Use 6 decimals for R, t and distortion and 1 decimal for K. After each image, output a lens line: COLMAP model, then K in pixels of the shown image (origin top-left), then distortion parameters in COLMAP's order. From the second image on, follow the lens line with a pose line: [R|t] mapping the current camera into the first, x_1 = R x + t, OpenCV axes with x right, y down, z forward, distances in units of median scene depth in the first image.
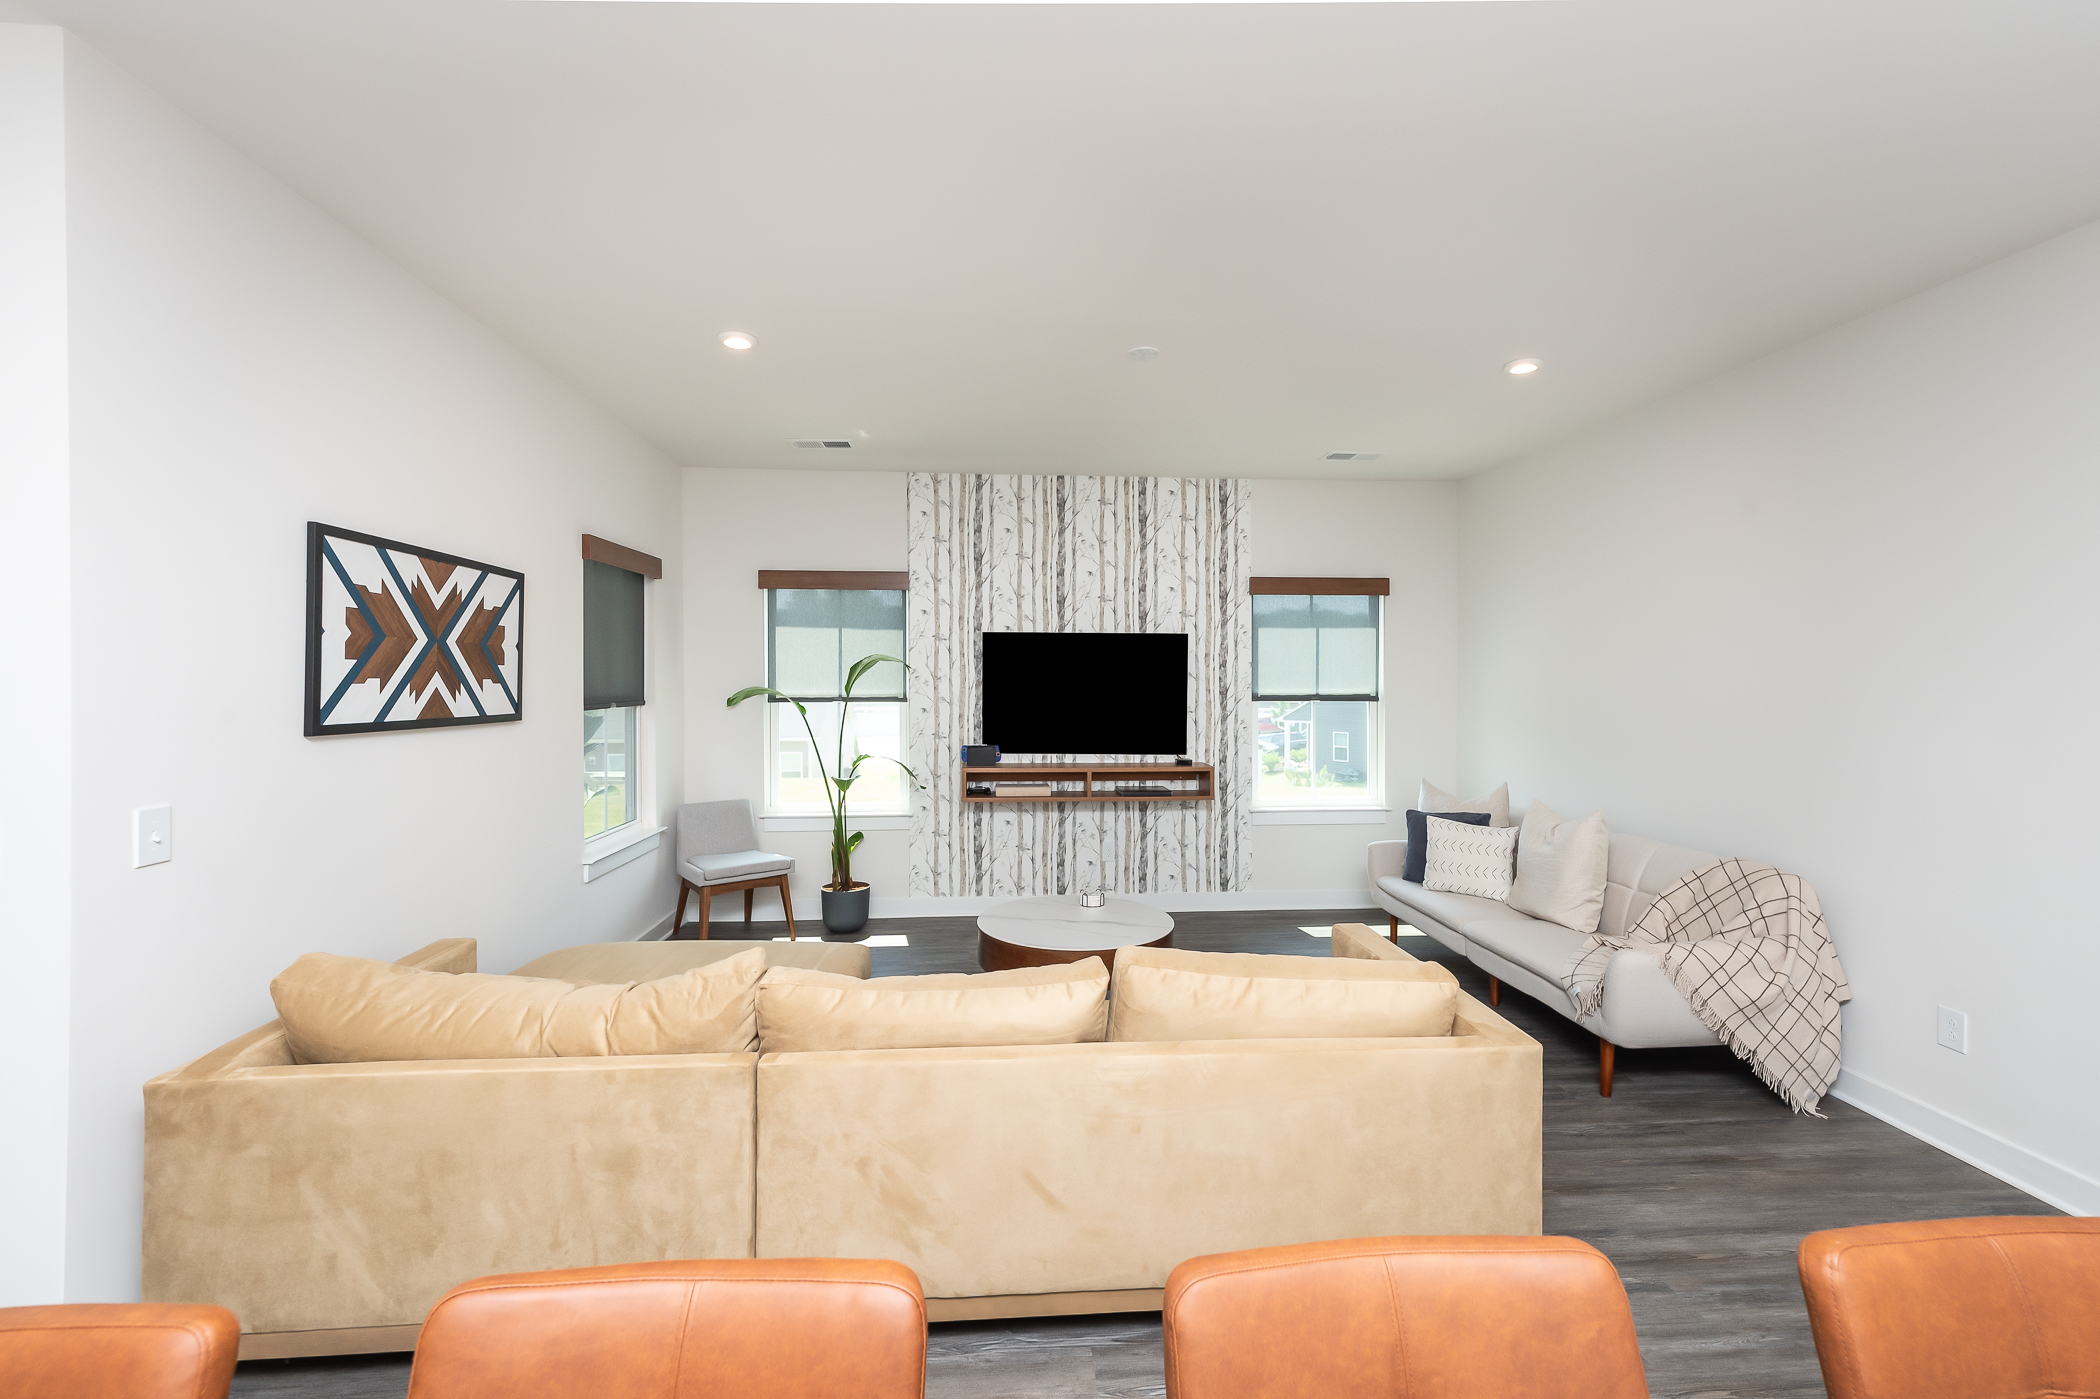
lens RADIAL K [[900.4, 0, 1052.1], [0, 900.4, 685.5], [0, 0, 1]] dist [0.001955, 0.000048]
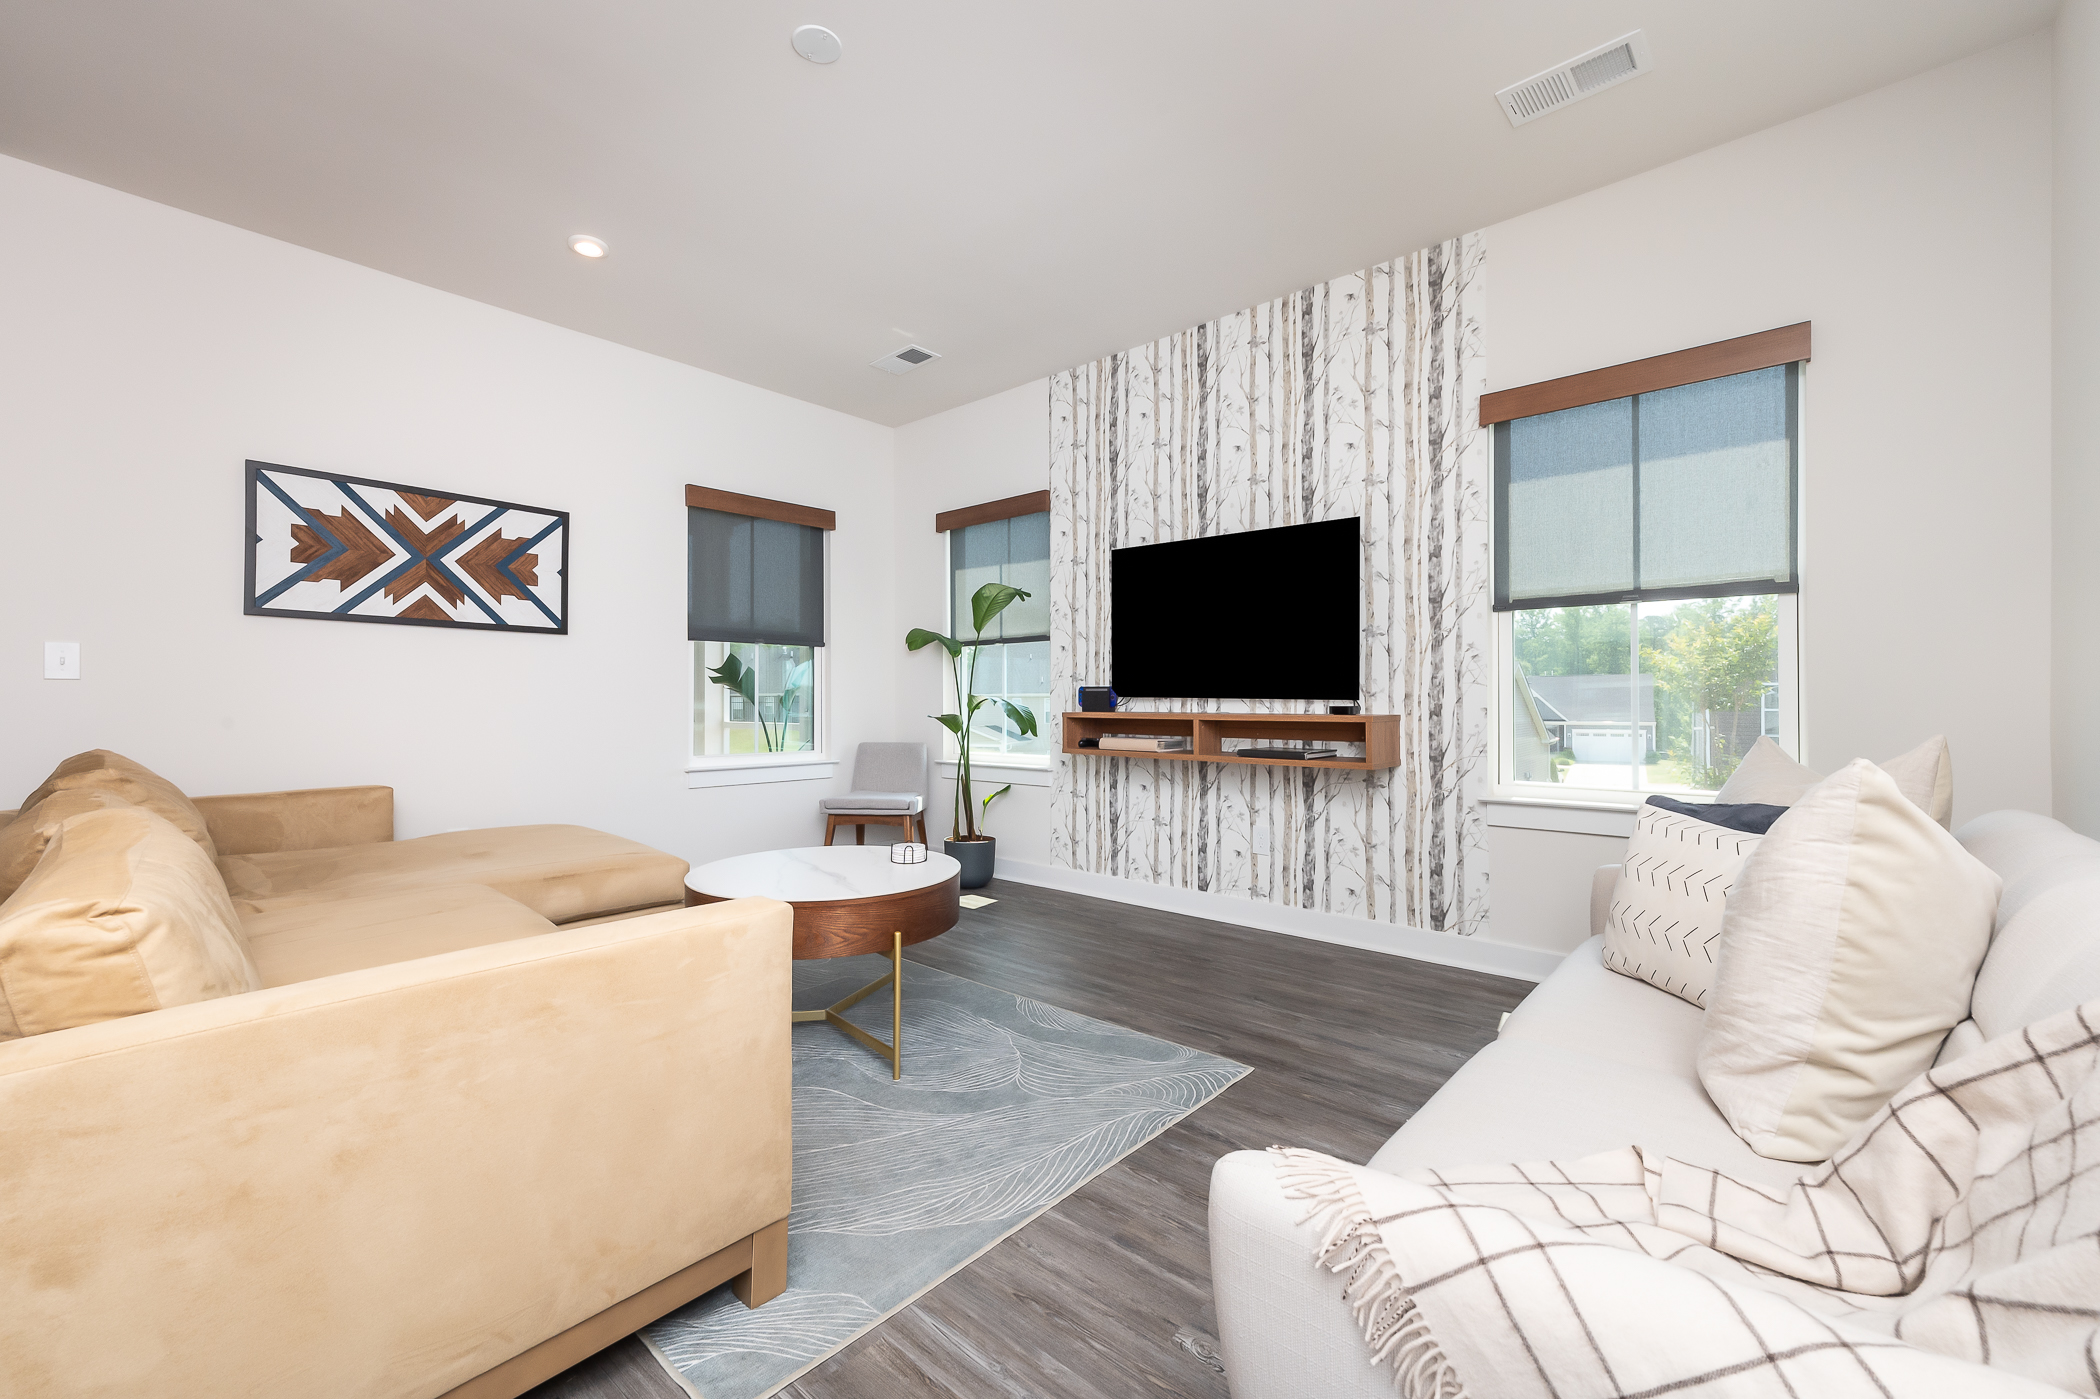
lens RADIAL K [[859.9, 0, 1044.8], [0, 859.9, 703.1], [0, 0, 1]] dist [0.014176, 0.000197]
pose [[0.692030, 0.000282, -0.721868, 0.433032], [-0.006994, 0.999956, -0.006315, 0.083861], [0.721835, 0.009419, 0.692002, 0.418285]]
